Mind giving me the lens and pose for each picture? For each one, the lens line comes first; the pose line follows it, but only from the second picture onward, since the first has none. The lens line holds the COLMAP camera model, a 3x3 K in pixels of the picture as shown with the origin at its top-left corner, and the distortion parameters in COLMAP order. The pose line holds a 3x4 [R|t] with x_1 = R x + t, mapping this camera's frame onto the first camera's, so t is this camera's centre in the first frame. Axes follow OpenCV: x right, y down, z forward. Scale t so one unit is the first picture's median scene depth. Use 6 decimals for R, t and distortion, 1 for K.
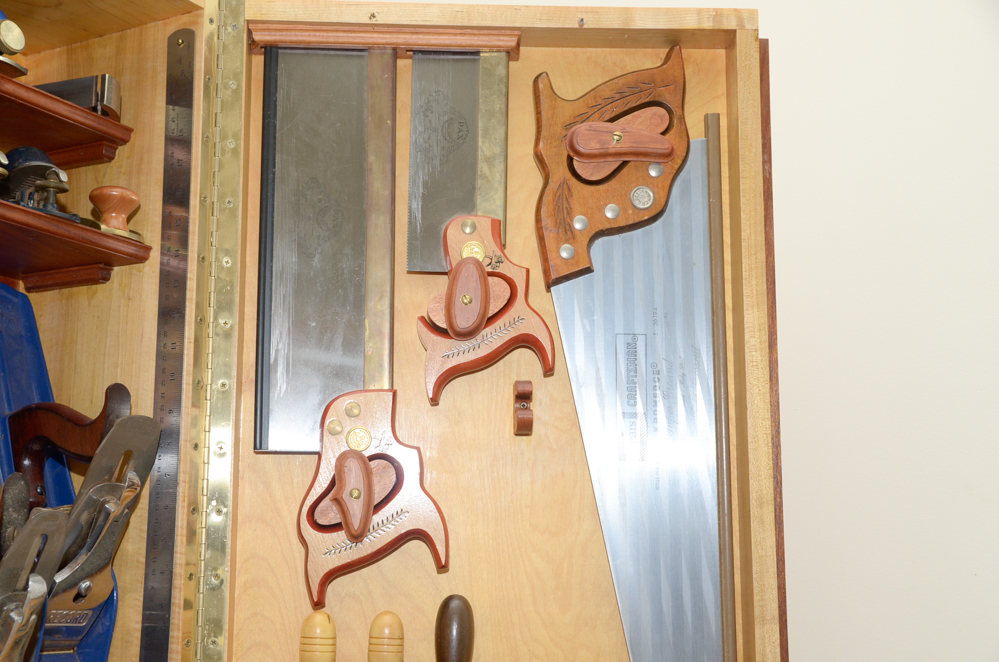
lens RADIAL K [[1355.4, 0, 471.9], [0, 1355.4, 361.2], [0, 0, 1]] dist [0.053706, 0.000000]
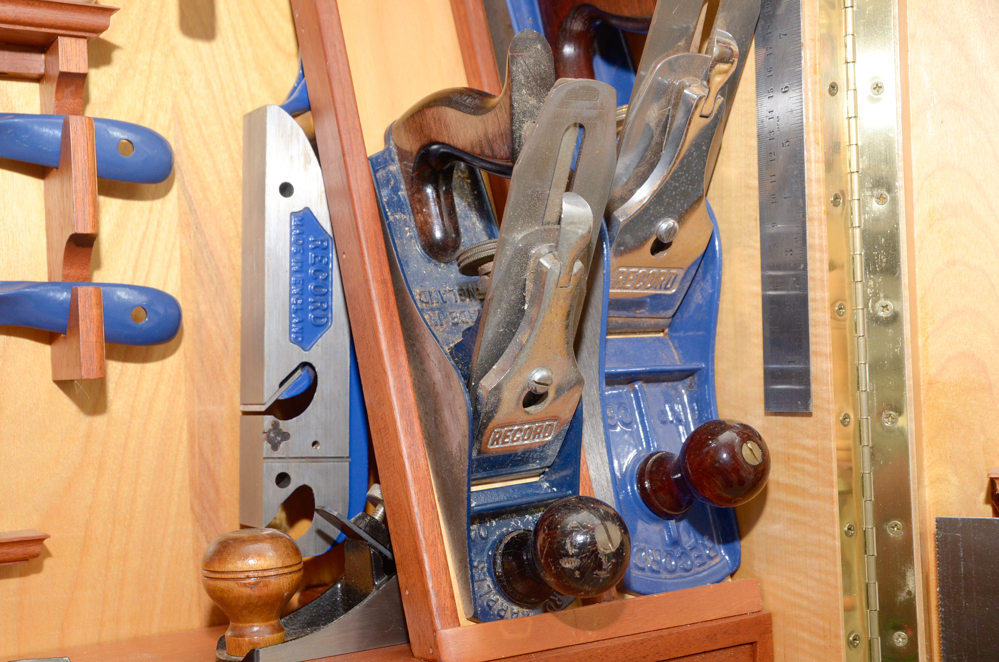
lens RADIAL K [[1336.6, 0, 477.2], [0, 1336.6, 354.6], [0, 0, 1]] dist [0.036810, 0.000000]
pose [[0.891178, -0.040656, -0.451829, -0.077820], [0.116553, 0.983063, 0.141430, 0.113253], [0.438427, -0.178701, 0.880822, 0.371432]]
